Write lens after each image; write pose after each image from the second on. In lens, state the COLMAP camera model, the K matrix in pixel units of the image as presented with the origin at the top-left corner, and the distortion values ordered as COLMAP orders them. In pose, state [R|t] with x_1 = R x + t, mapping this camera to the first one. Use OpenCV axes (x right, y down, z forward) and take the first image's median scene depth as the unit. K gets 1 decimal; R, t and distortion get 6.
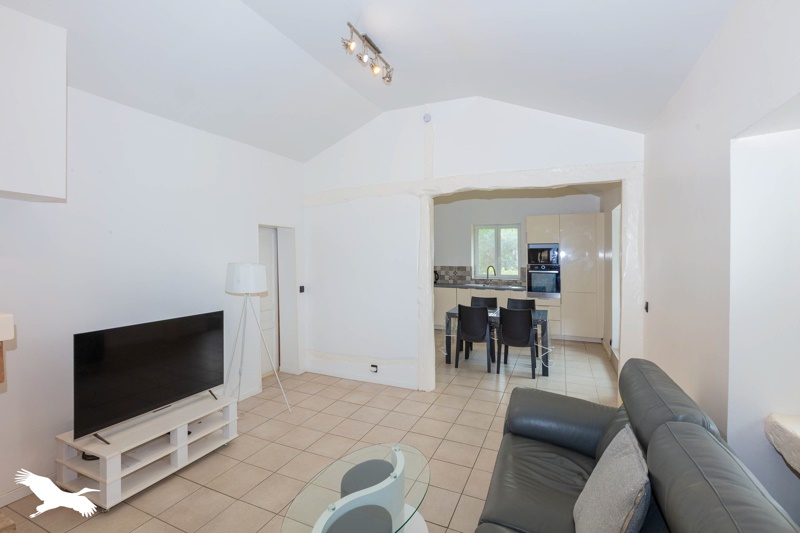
lens RADIAL K [[362.8, 0, 399.9], [0, 362.8, 257.3], [0, 0, 1]] dist [-0.000393, -0.000070]
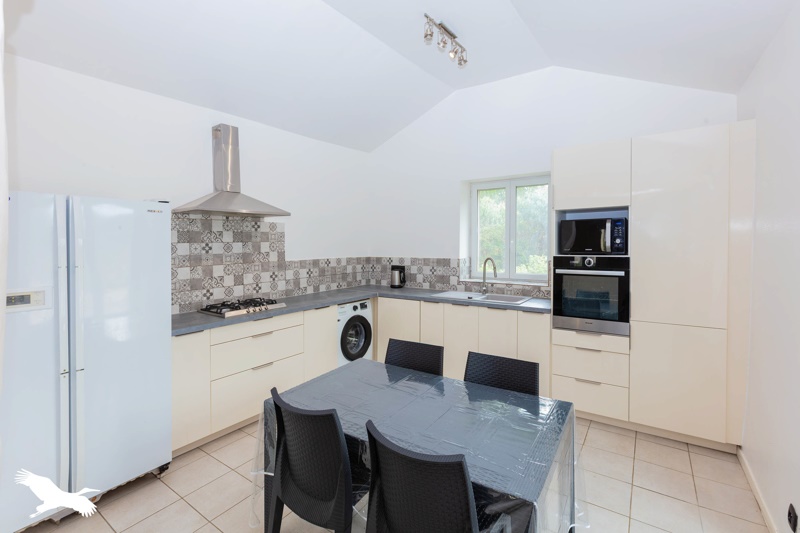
lens RADIAL K [[366.6, 0, 400.0], [0, 366.6, 266.5], [0, 0, 1]] dist [-0.039204, 0.000082]
pose [[0.979966, -0.009097, -0.198957, 0.217369], [0.021720, 0.997880, 0.061358, 0.001954], [0.197977, -0.064450, 0.978086, 0.448050]]
